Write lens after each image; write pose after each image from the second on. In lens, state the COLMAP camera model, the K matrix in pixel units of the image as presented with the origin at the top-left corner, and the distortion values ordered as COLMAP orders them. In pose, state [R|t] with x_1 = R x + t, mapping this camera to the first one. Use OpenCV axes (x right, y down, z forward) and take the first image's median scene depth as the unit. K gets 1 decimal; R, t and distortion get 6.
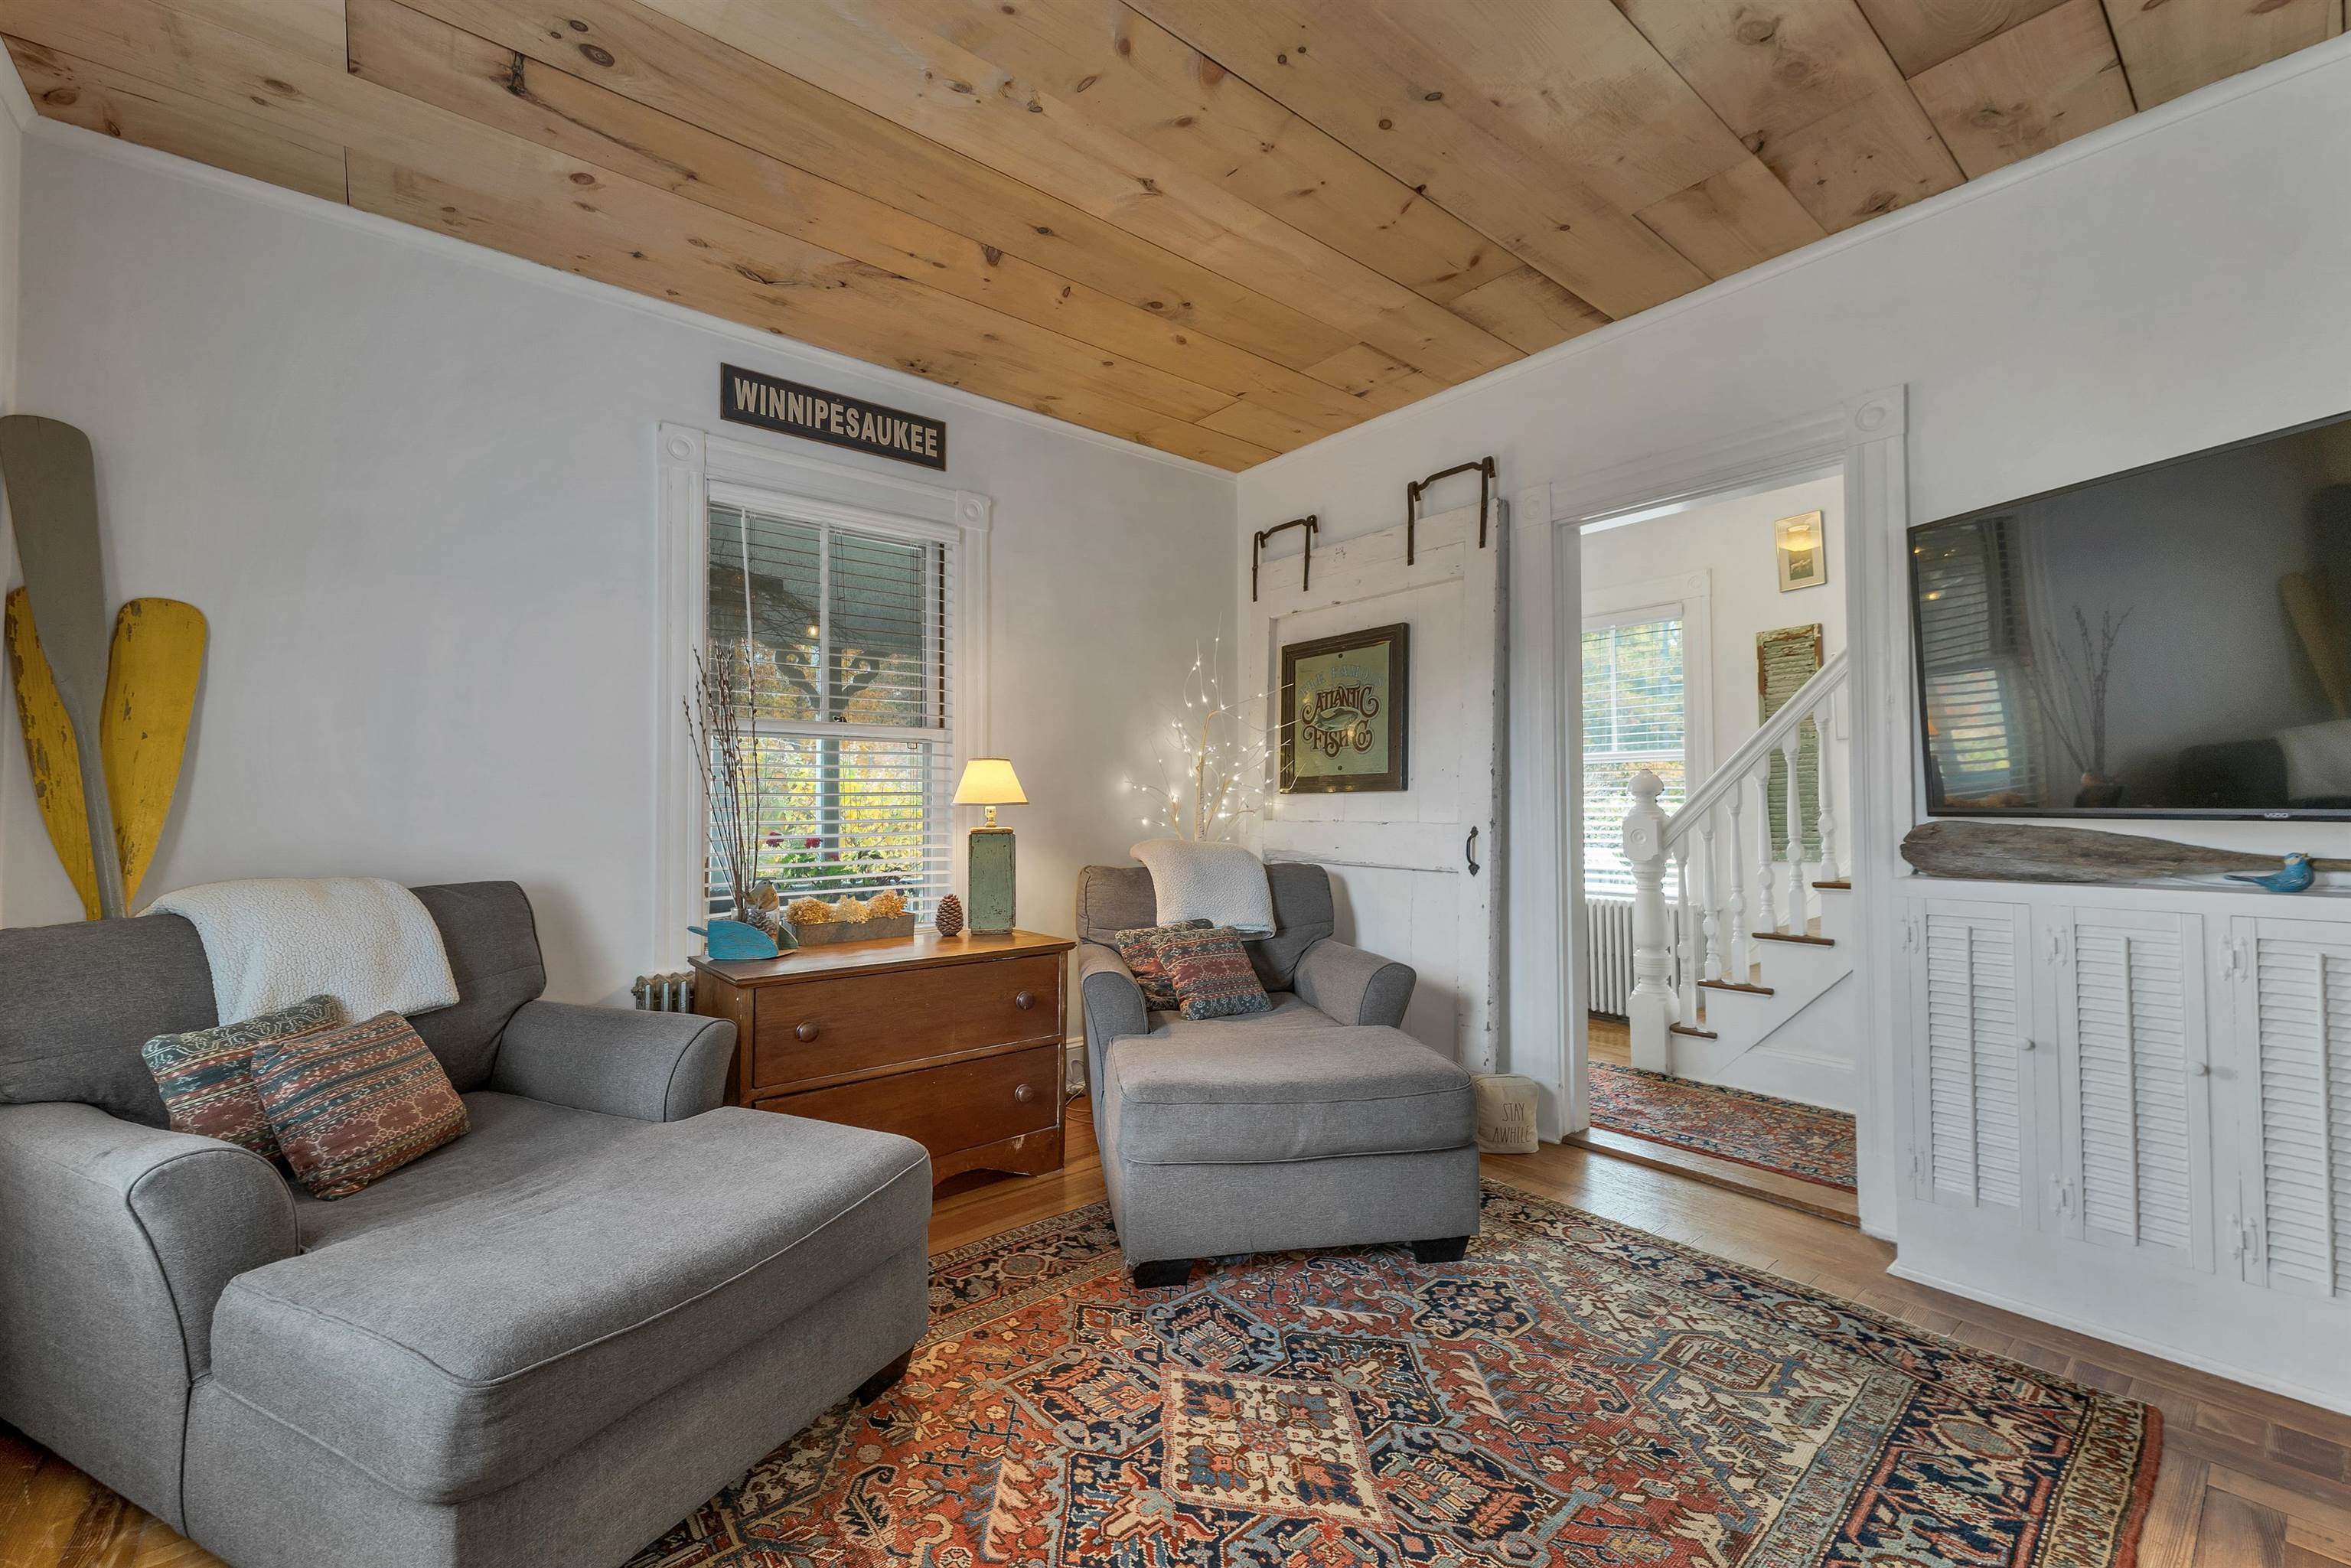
lens RADIAL K [[960.3, 0, 1168.1], [0, 960.3, 780.8], [0, 0, 1]] dist [0.002946, -0.000122]
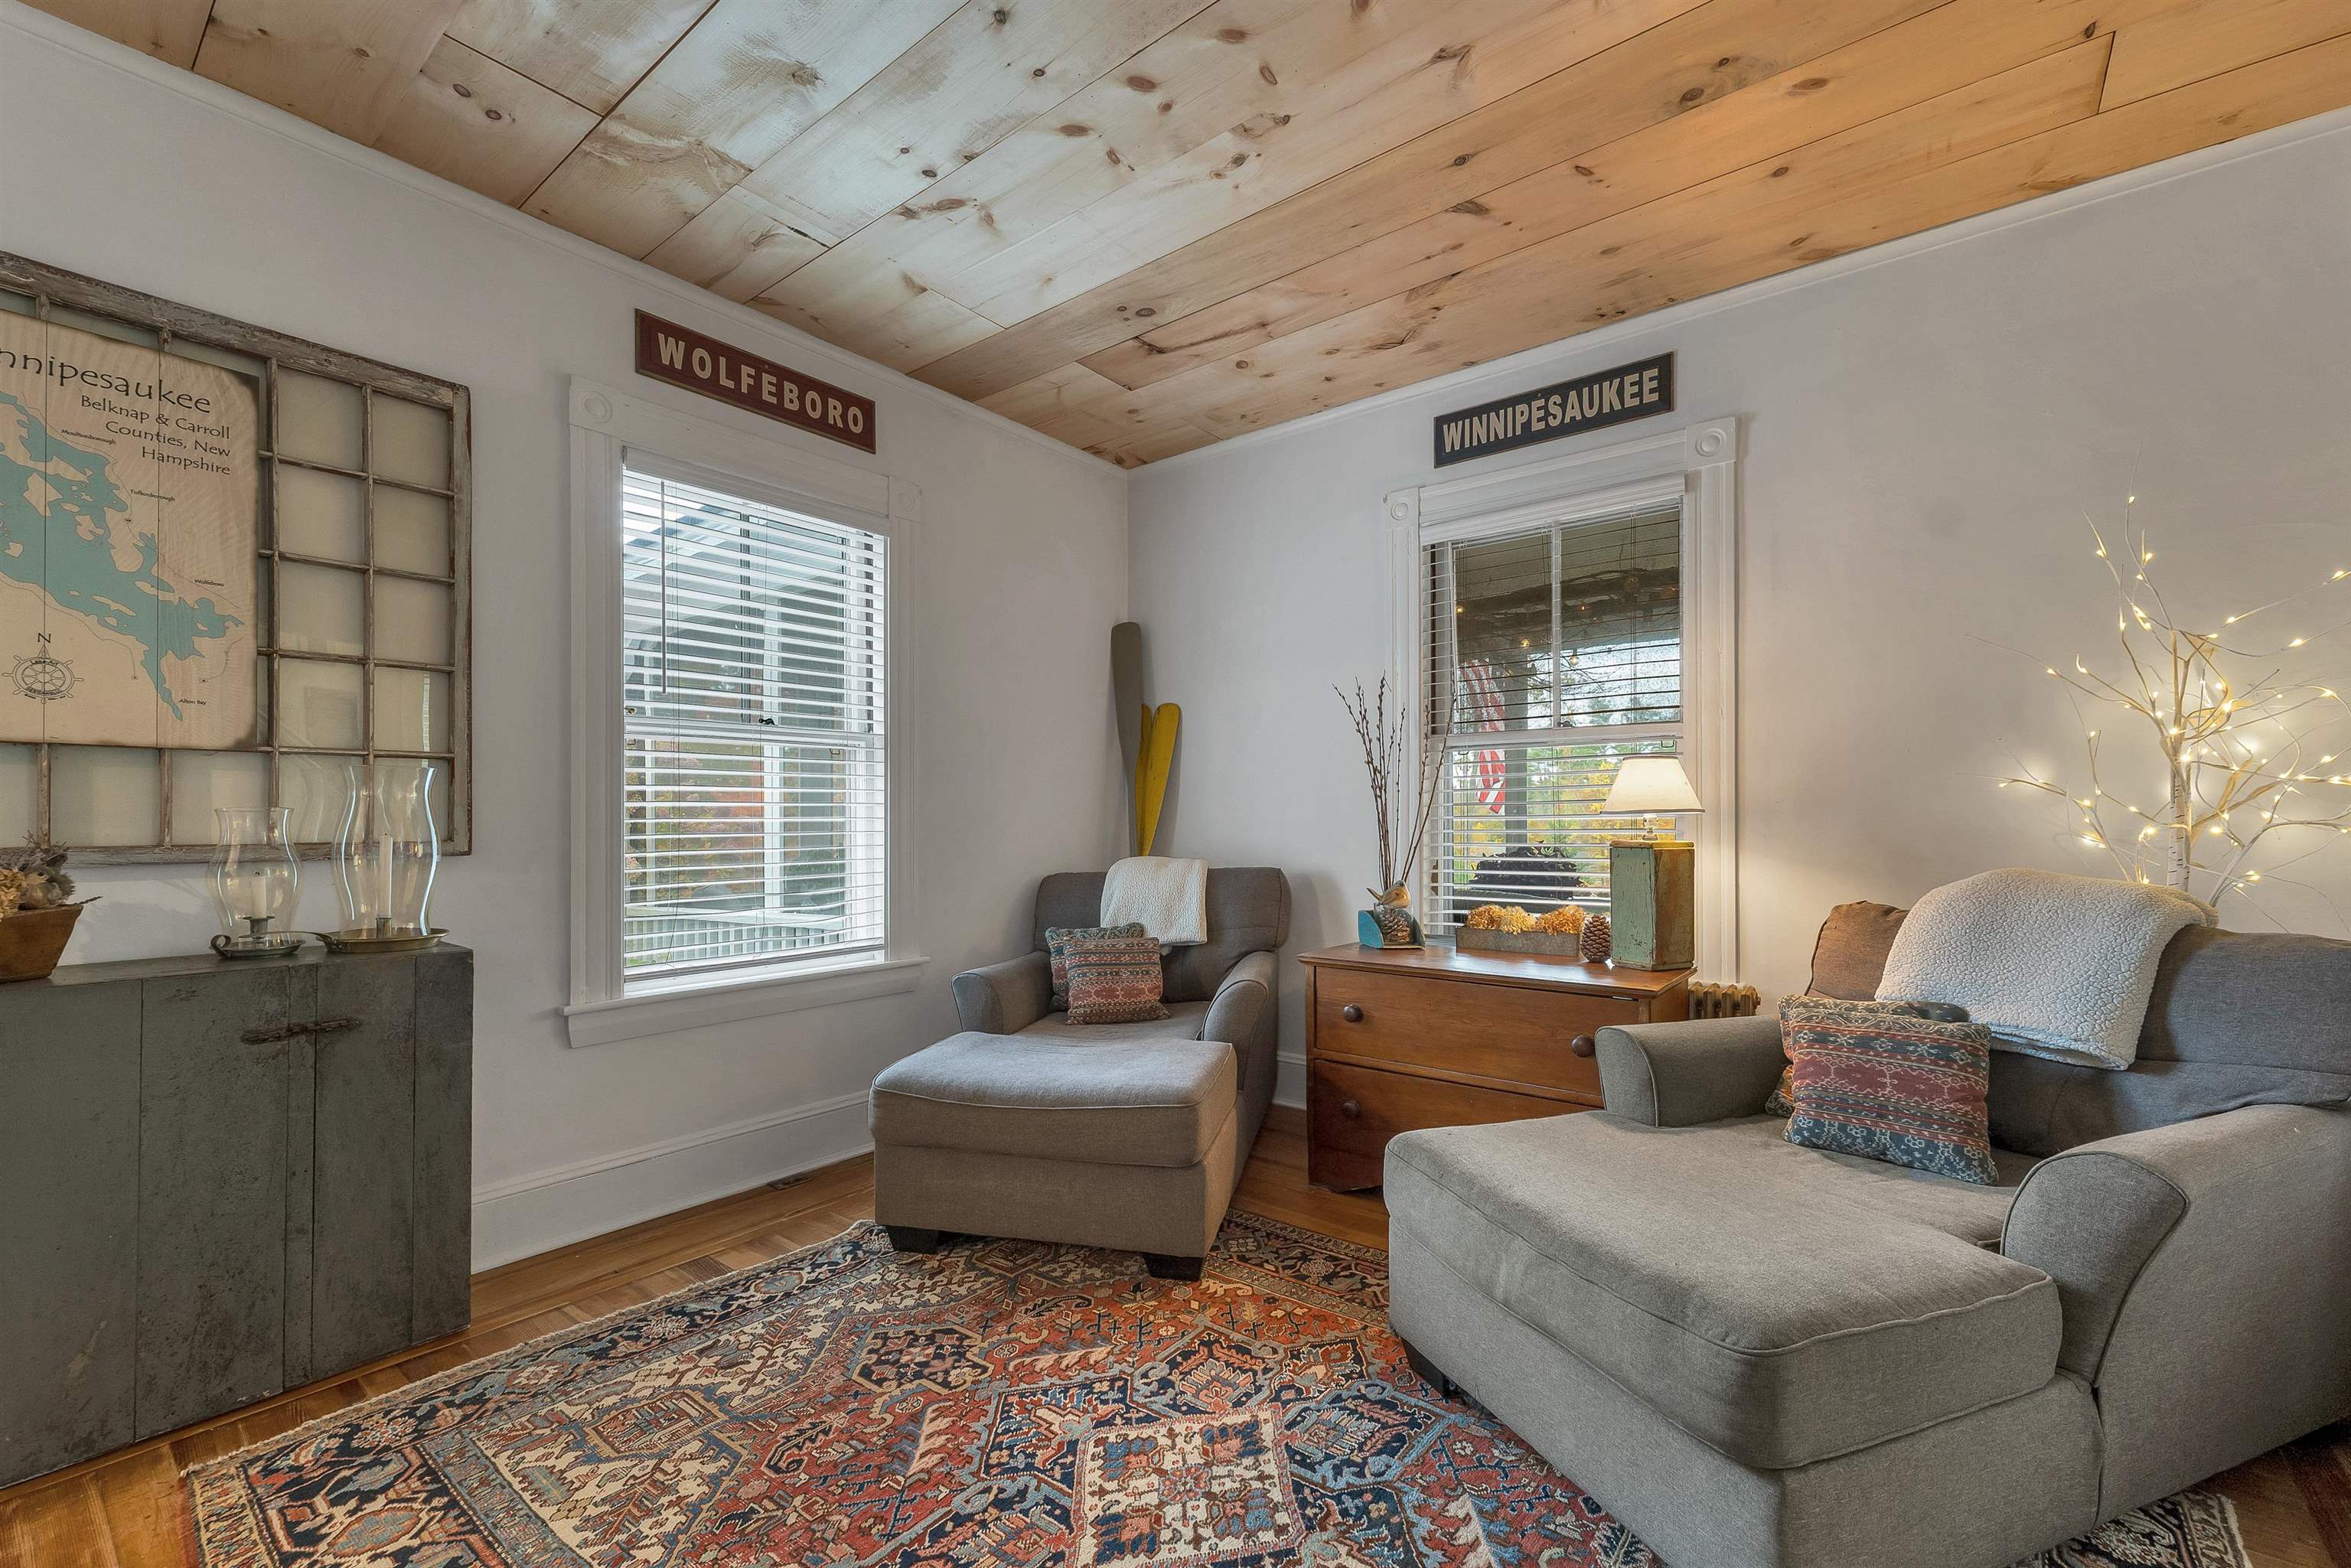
lens RADIAL K [[960.3, 0, 1154.3], [0, 960.3, 814.8], [0, 0, 1]] dist [0.002946, -0.000122]
pose [[0.213234, -0.002224, -0.976999, 0.896290], [0.028476, 0.999587, 0.003939, 0.019783], [0.976586, -0.028661, 0.213209, 0.697276]]
